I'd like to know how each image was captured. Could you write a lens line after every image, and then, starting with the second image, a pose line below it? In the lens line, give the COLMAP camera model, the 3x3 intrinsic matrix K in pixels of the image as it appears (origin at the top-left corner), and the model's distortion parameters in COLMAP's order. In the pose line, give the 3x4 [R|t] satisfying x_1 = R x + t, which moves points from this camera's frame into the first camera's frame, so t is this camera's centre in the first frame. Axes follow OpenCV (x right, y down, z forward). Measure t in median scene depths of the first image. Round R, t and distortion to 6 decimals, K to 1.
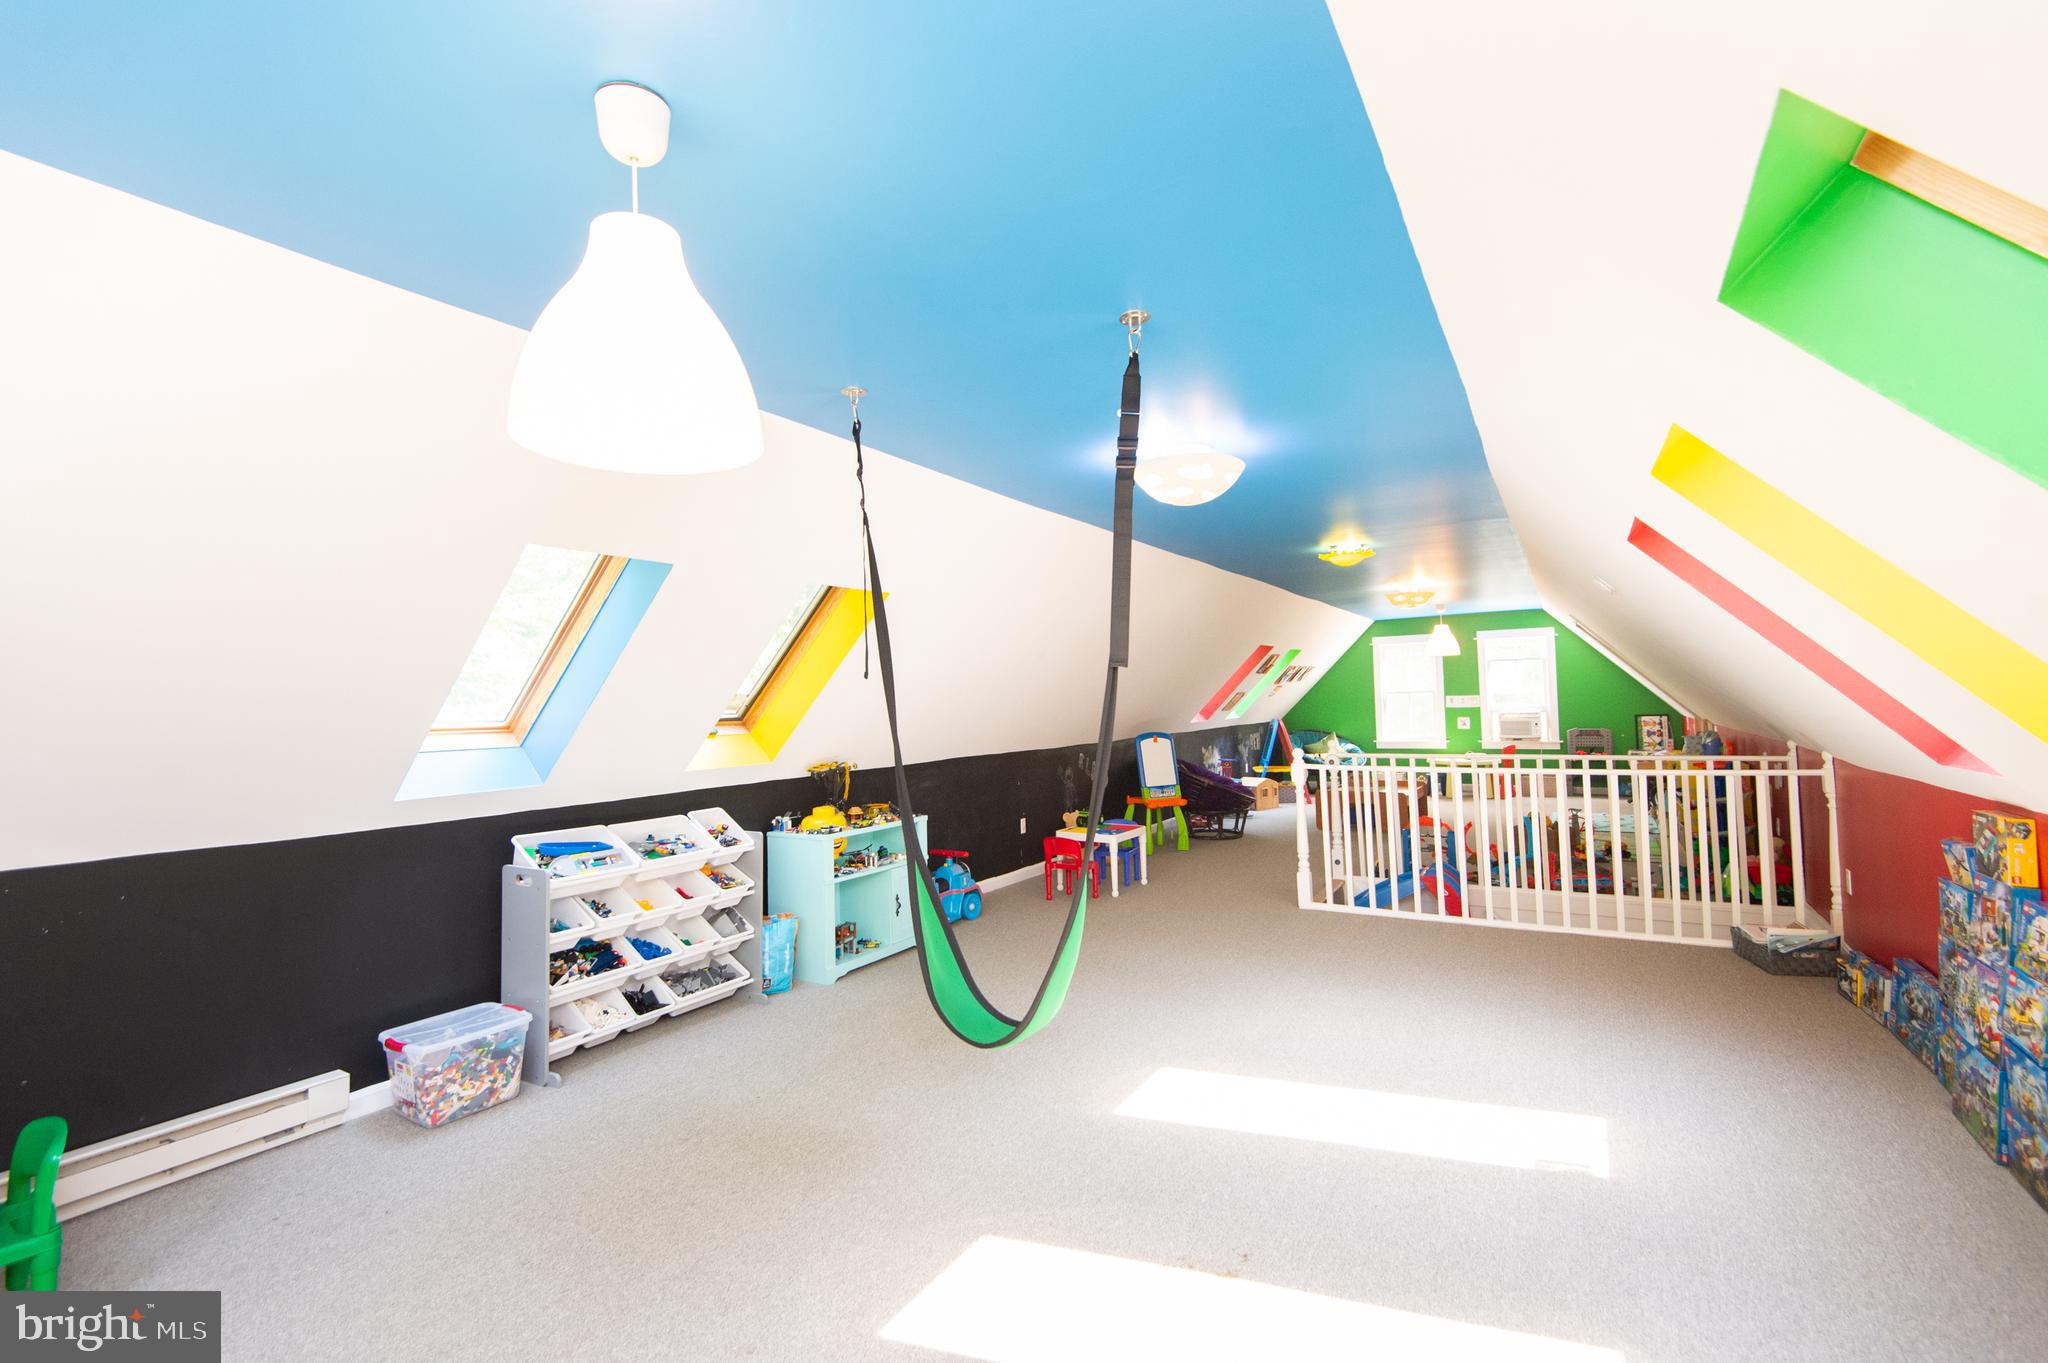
lens RADIAL K [[929.4, 0, 1029.5], [0, 929.4, 678.5], [0, 0, 1]] dist [0.046219, -0.032099]
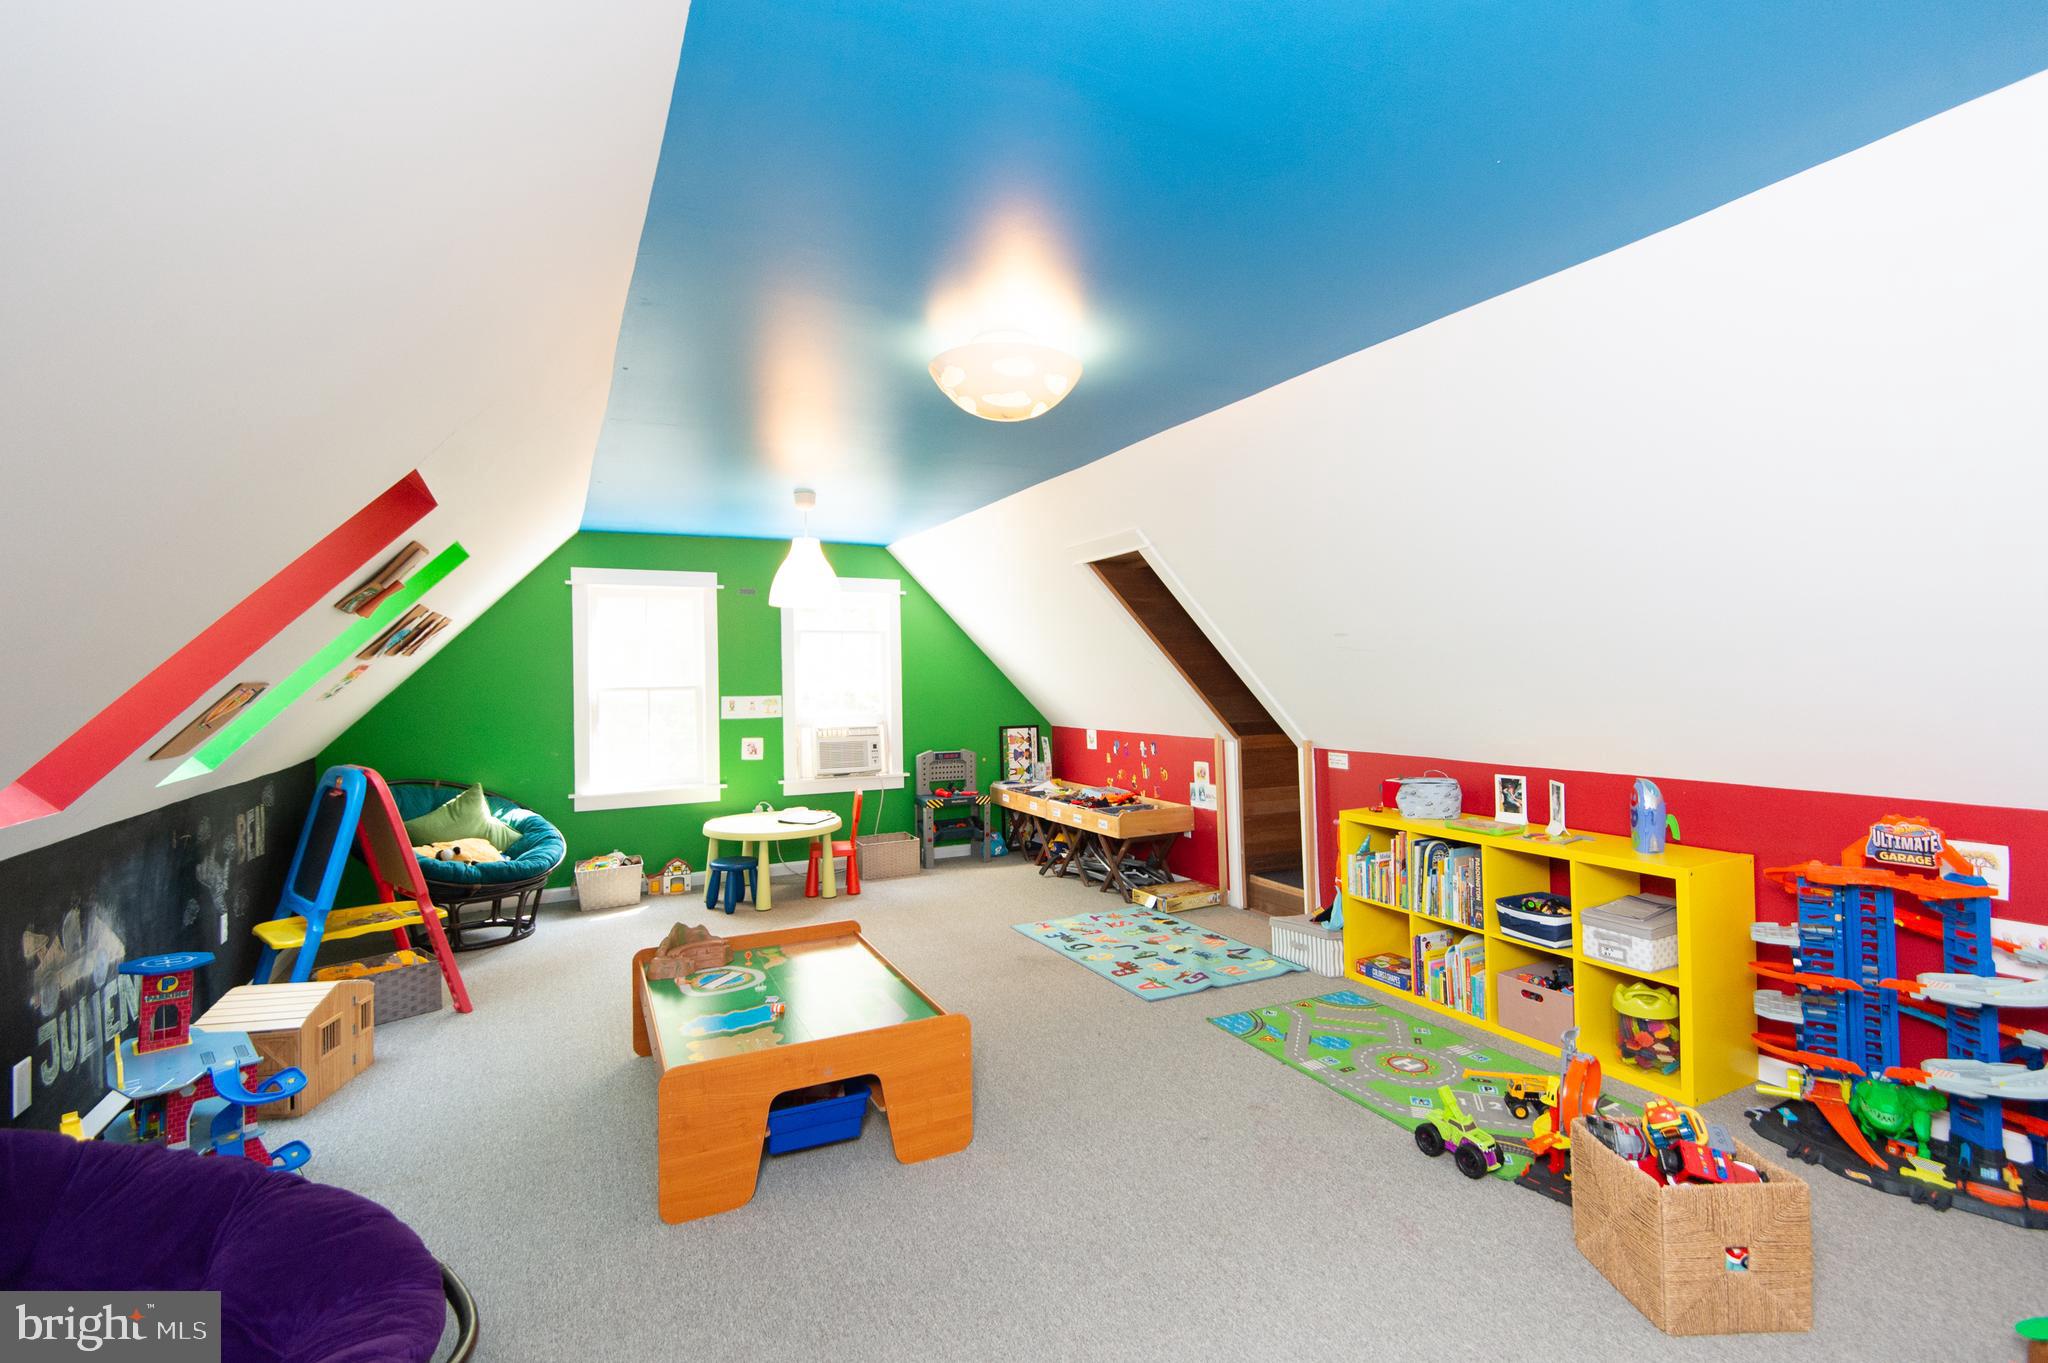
lens RADIAL K [[929.4, 0, 1029.5], [0, 929.4, 678.5], [0, 0, 1]] dist [0.046219, -0.032099]
pose [[0.537612, 0.018837, 0.842982, 0.112334], [-0.018515, 0.999773, -0.010532, 0.011497], [-0.842989, -0.009946, 0.537839, 0.614299]]
